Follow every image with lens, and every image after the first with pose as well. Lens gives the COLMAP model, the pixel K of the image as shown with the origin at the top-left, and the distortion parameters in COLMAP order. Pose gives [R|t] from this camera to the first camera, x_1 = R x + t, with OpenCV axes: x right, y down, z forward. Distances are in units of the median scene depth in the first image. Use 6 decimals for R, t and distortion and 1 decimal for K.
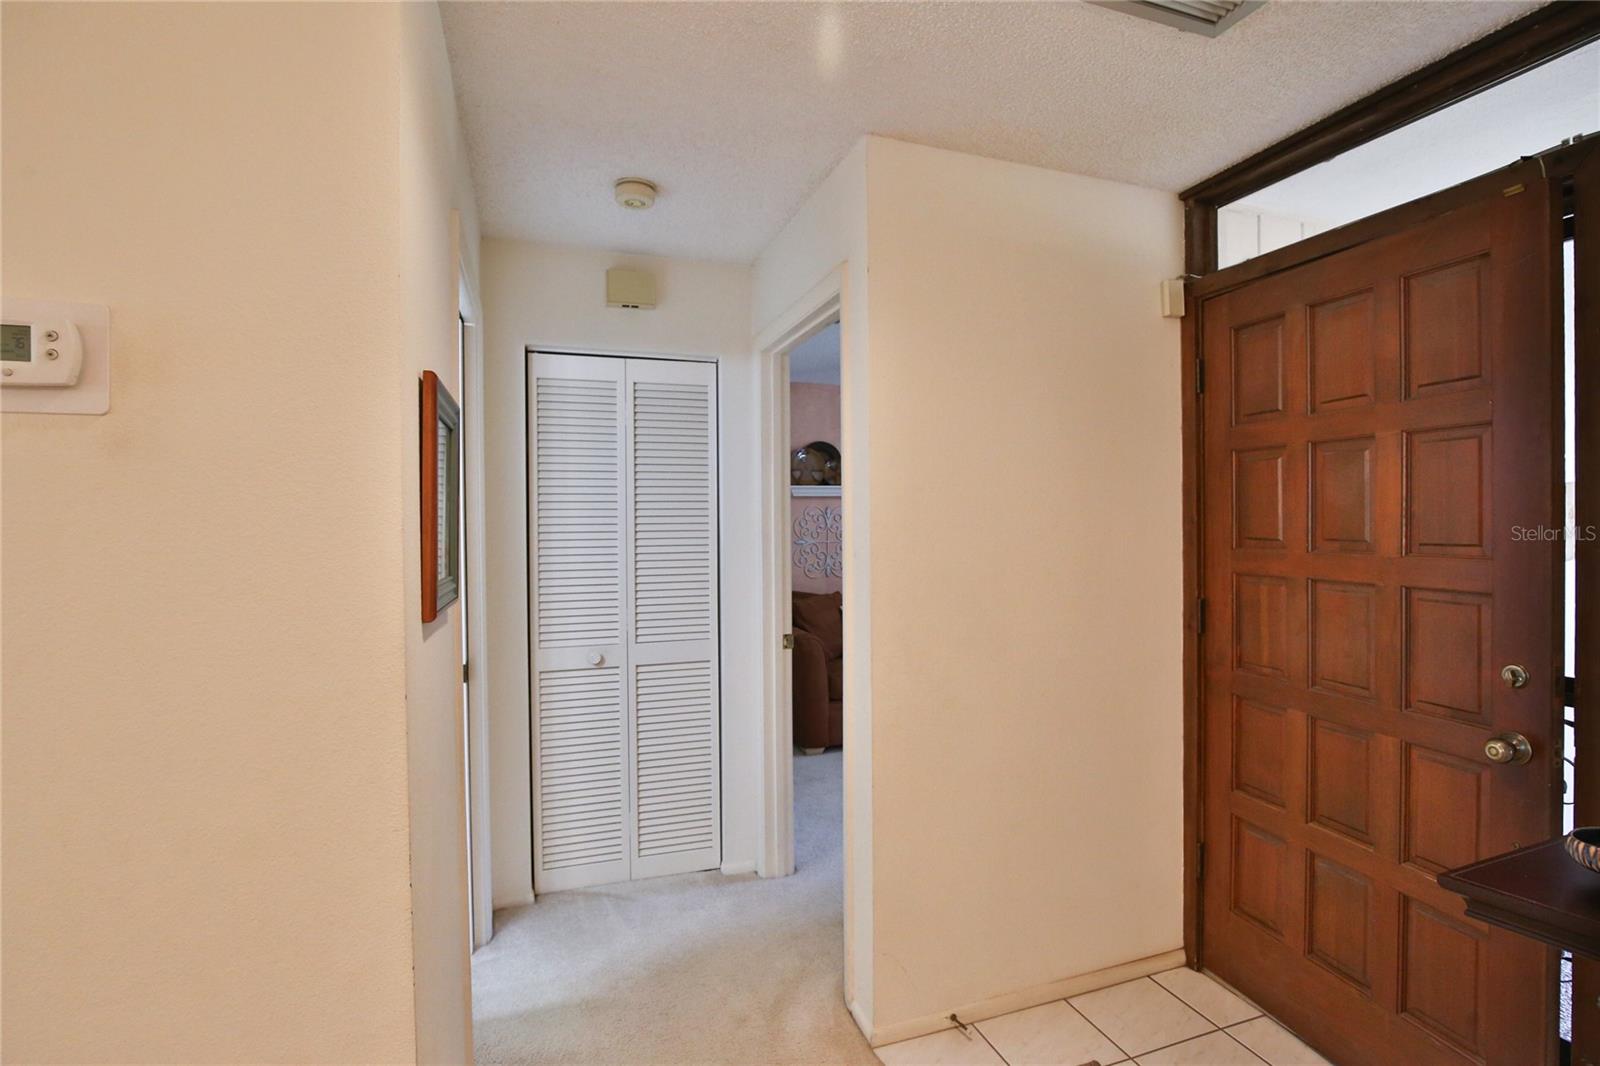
lens RADIAL K [[775.1, 0, 803.6], [0, 775.1, 533.9], [0, 0, 1]] dist [-0.031477, 0.004602]
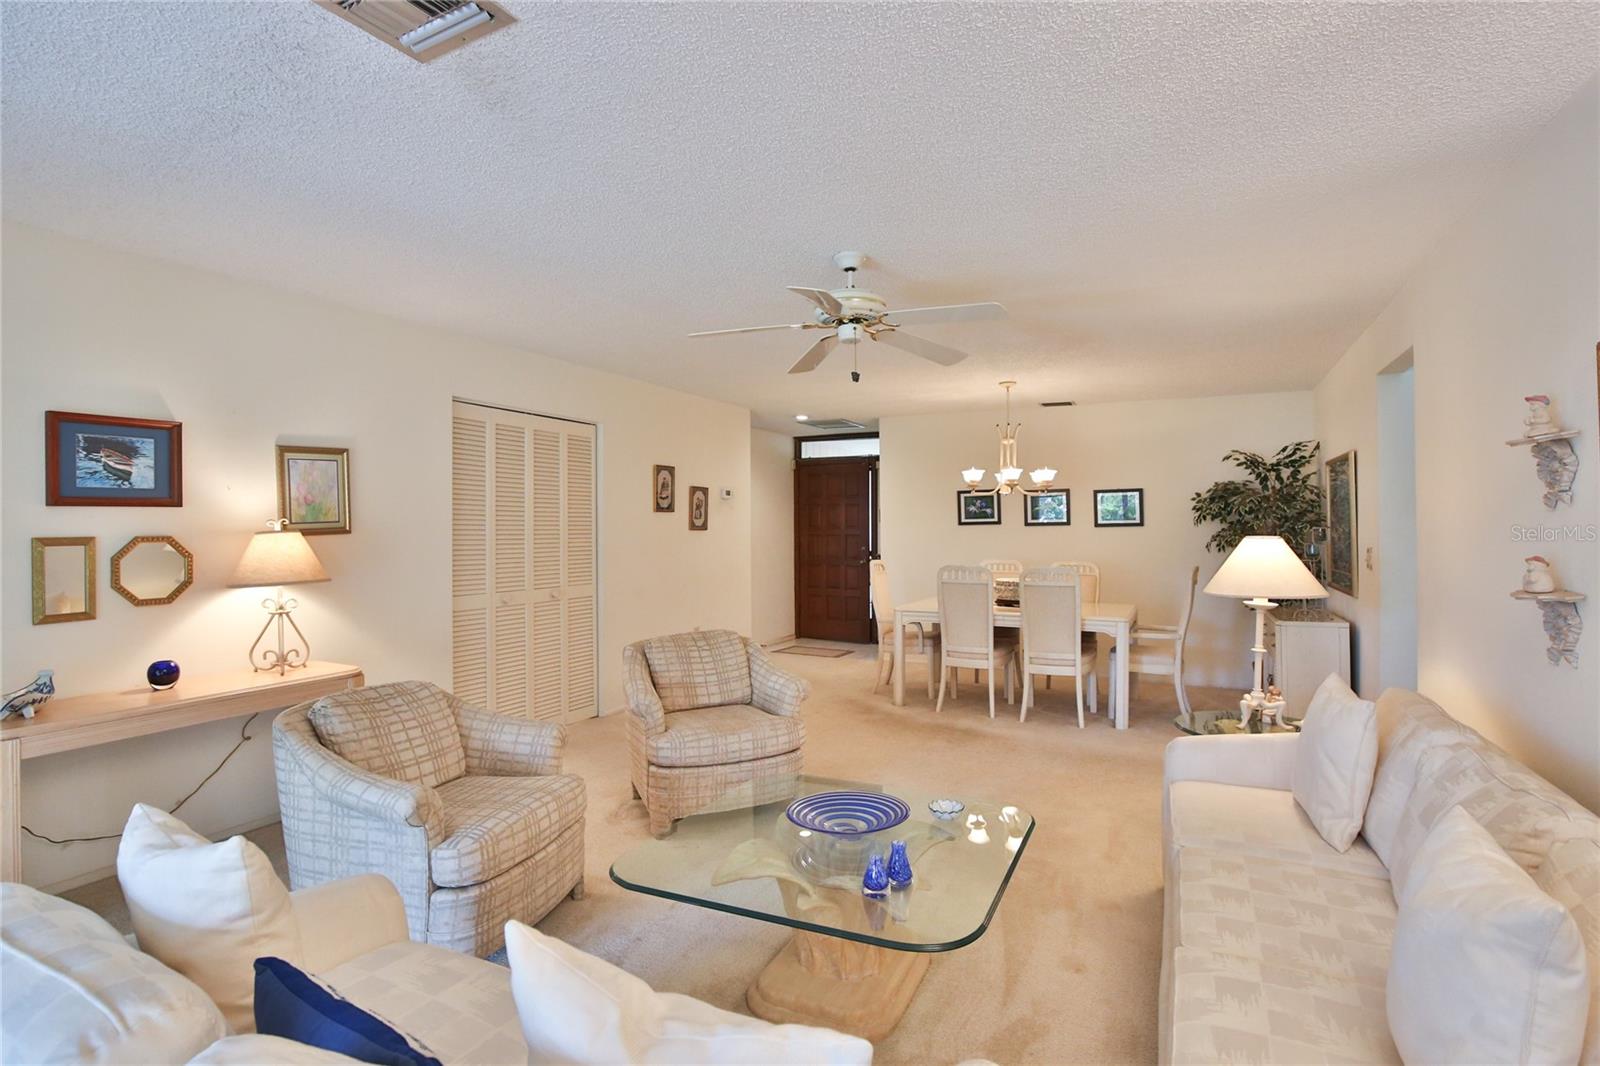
lens RADIAL K [[775.1, 0, 811.1], [0, 775.1, 531.9], [0, 0, 1]] dist [-0.031477, 0.004602]
pose [[0.705915, -0.011068, 0.708210, -2.346158], [0.010894, 0.999929, 0.004768, 0.016566], [-0.708213, 0.004350, 0.705986, -1.921847]]
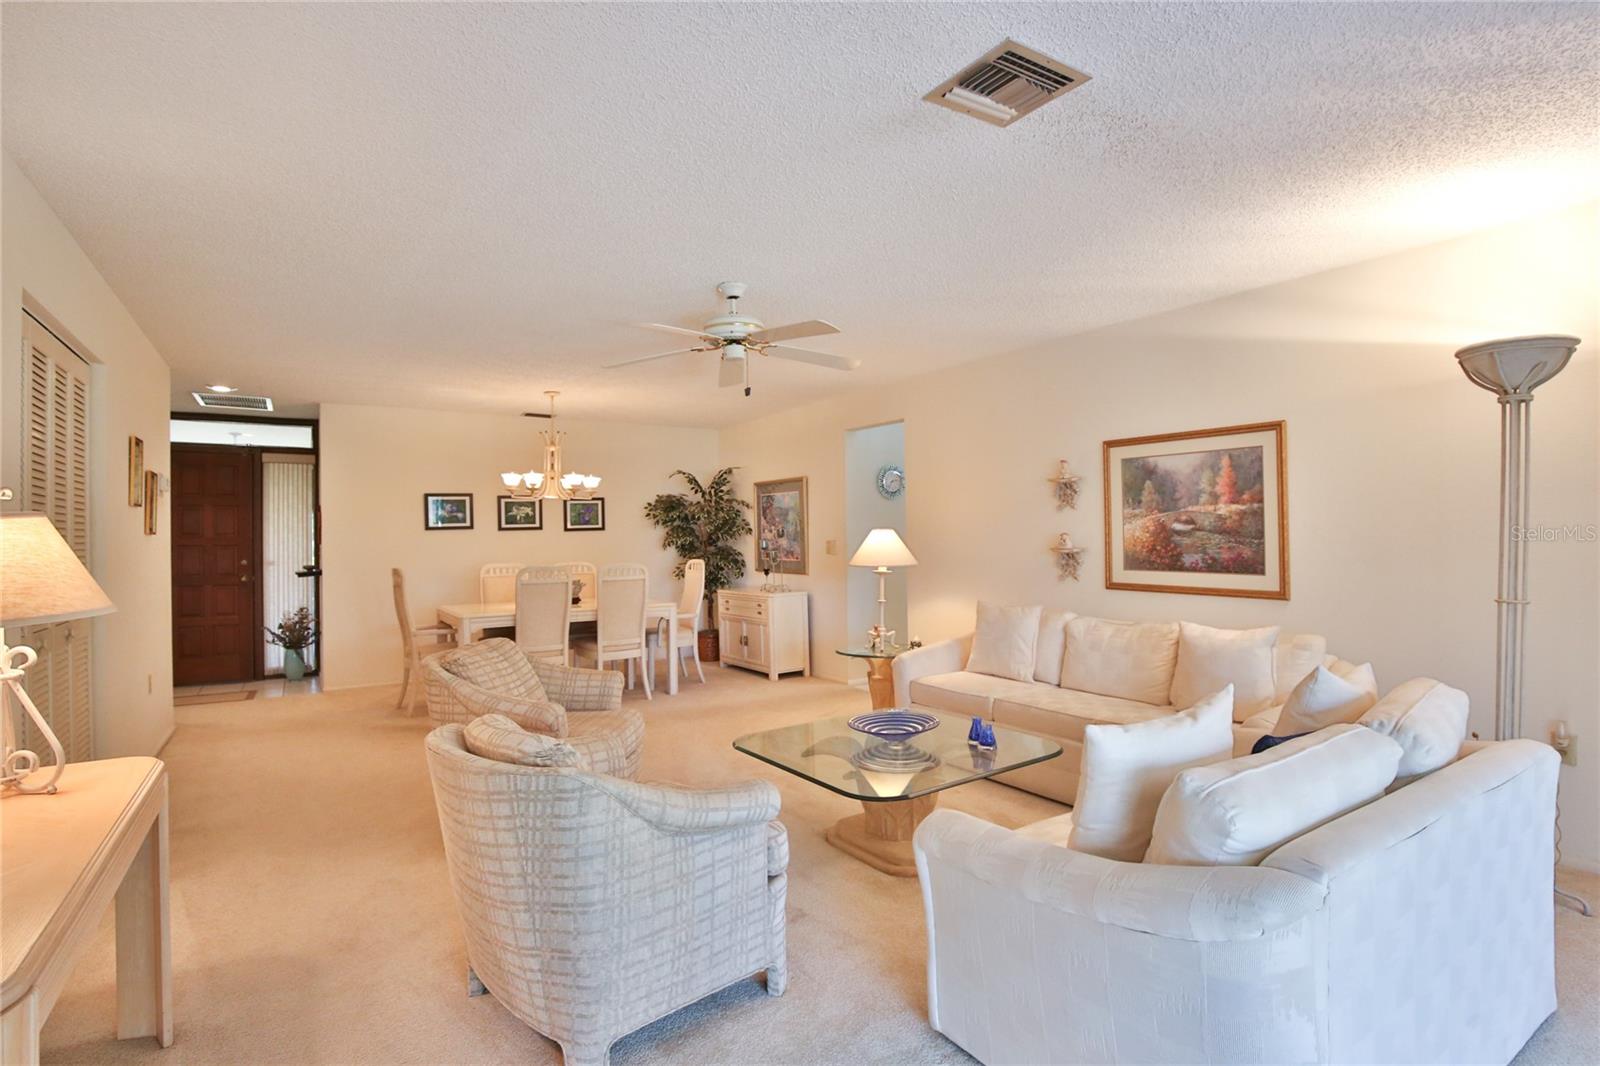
lens RADIAL K [[775.1, 0, 808.7], [0, 775.1, 532.1], [0, 0, 1]] dist [-0.031477, 0.004602]
pose [[-0.247385, 0.003416, 0.968911, -2.948589], [0.019577, 0.999807, 0.001473, 0.045485], [-0.968720, 0.019333, -0.247404, -0.659145]]
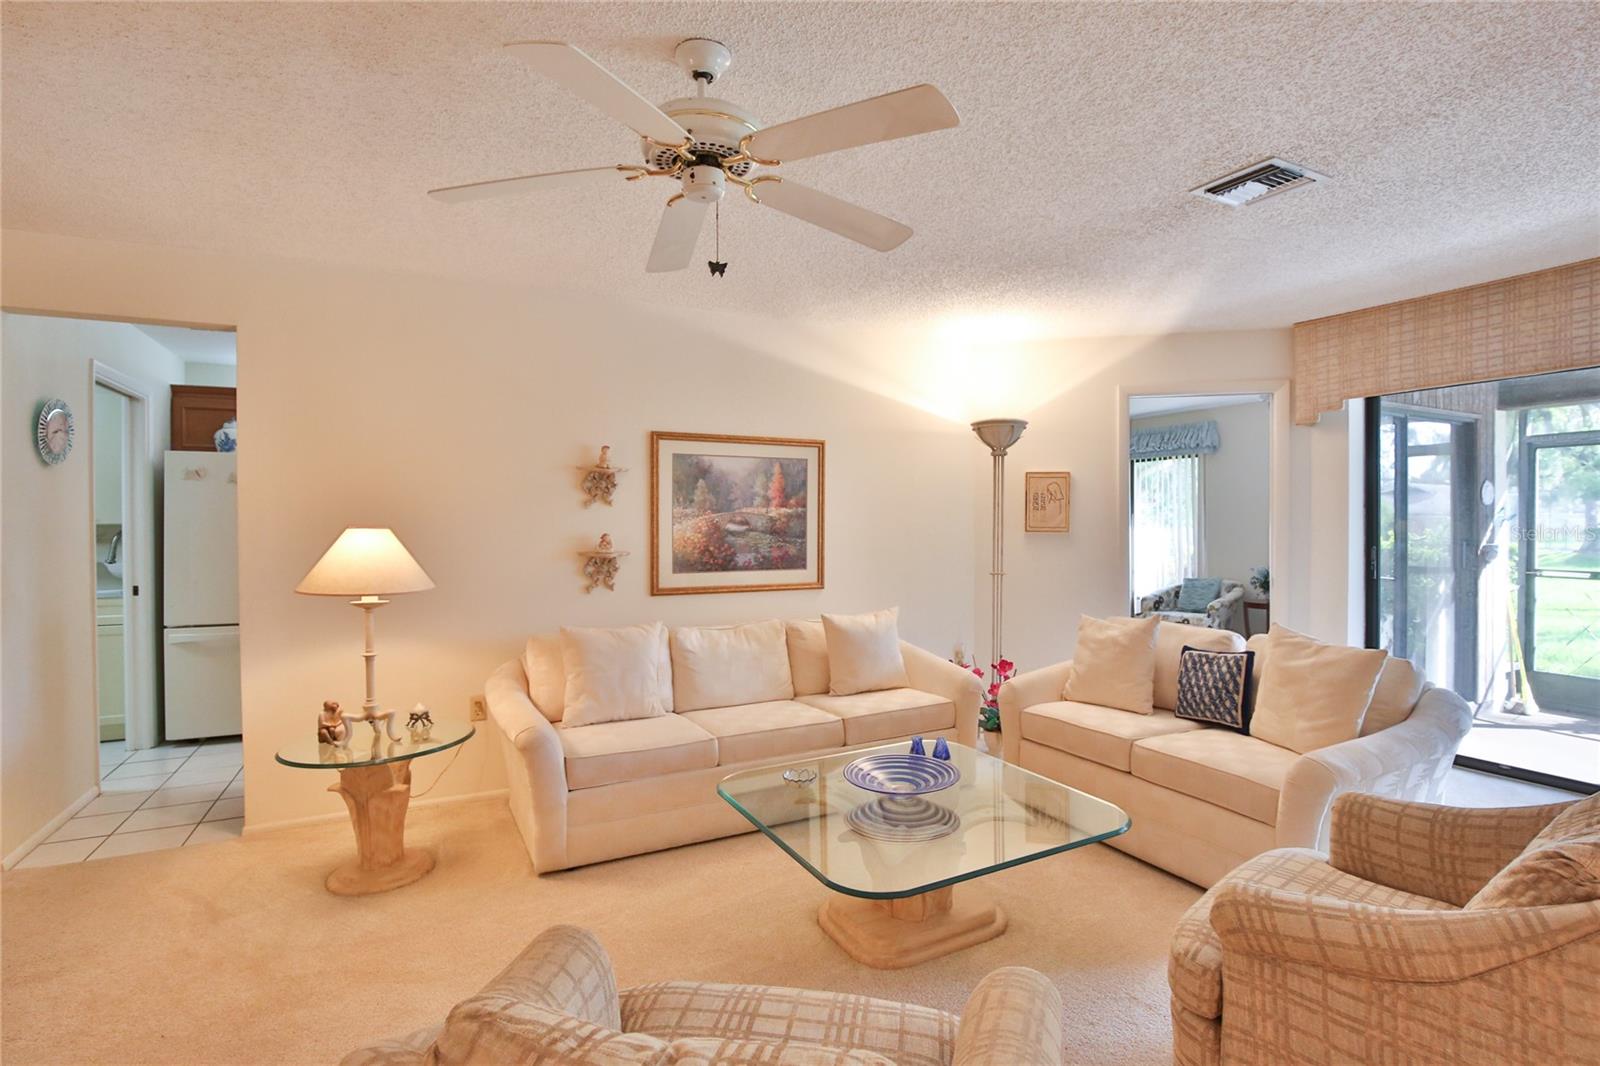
lens RADIAL K [[775.1, 0, 808.9], [0, 775.1, 531.1], [0, 0, 1]] dist [-0.031477, 0.004602]
pose [[-0.990683, 0.004614, -0.136111, -1.220031], [0.002596, 0.999884, 0.014996, 0.033281], [0.136164, 0.014503, -0.990580, -0.030544]]
